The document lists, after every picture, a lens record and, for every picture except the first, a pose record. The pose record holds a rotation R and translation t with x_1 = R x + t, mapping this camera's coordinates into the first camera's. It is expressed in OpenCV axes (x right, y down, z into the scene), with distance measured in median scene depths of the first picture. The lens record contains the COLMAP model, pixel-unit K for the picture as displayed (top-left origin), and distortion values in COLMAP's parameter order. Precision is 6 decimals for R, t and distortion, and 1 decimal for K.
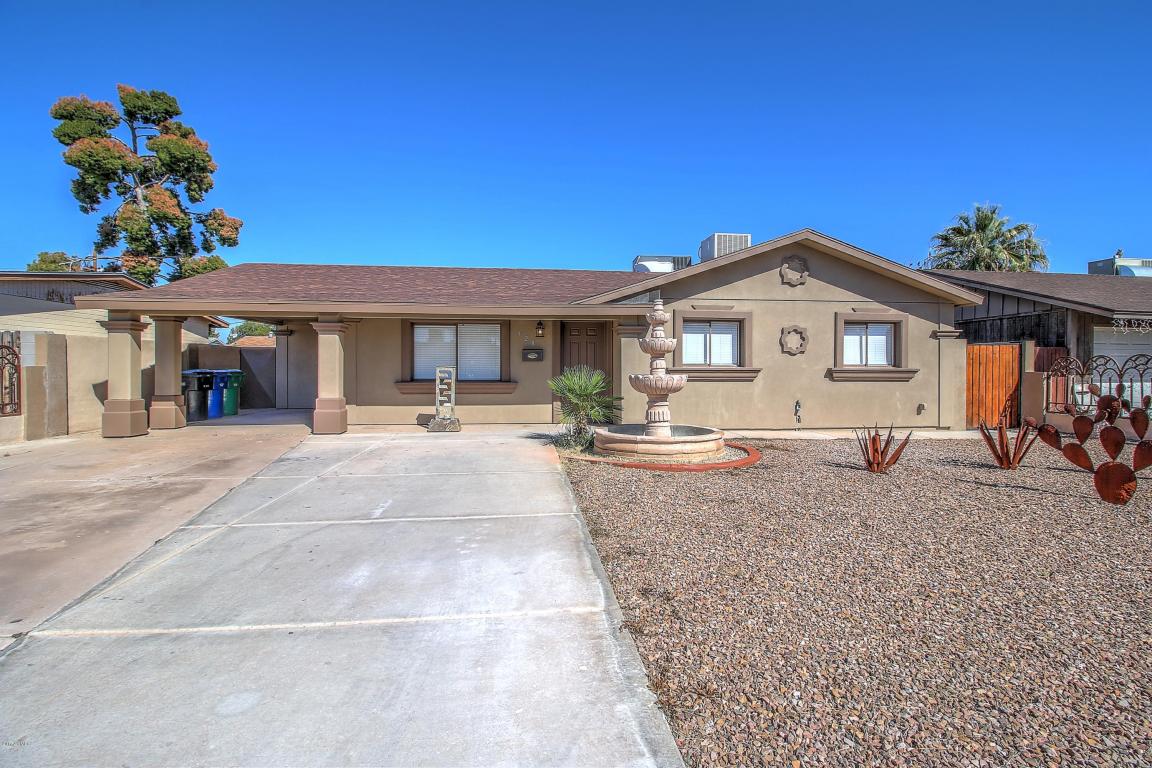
lens RADIAL K [[533.3, 0, 579.9], [0, 533.3, 372.3], [0, 0, 1]] dist [-0.002810, -0.009840]
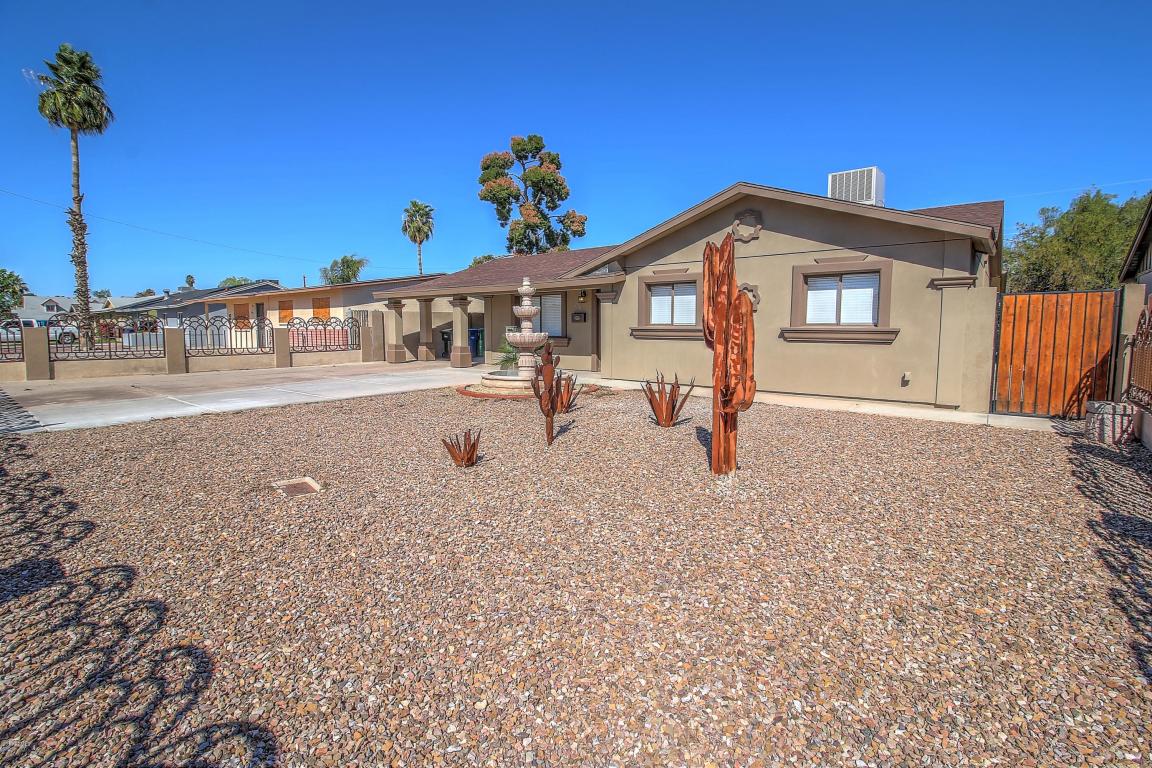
lens RADIAL K [[533.3, 0, 579.9], [0, 533.3, 372.3], [0, 0, 1]] dist [-0.002810, -0.009840]
pose [[0.703006, 0.059141, -0.708721, 0.854955], [-0.005405, 0.996952, 0.077832, -0.000667], [0.711164, -0.050885, 0.701183, 0.095907]]
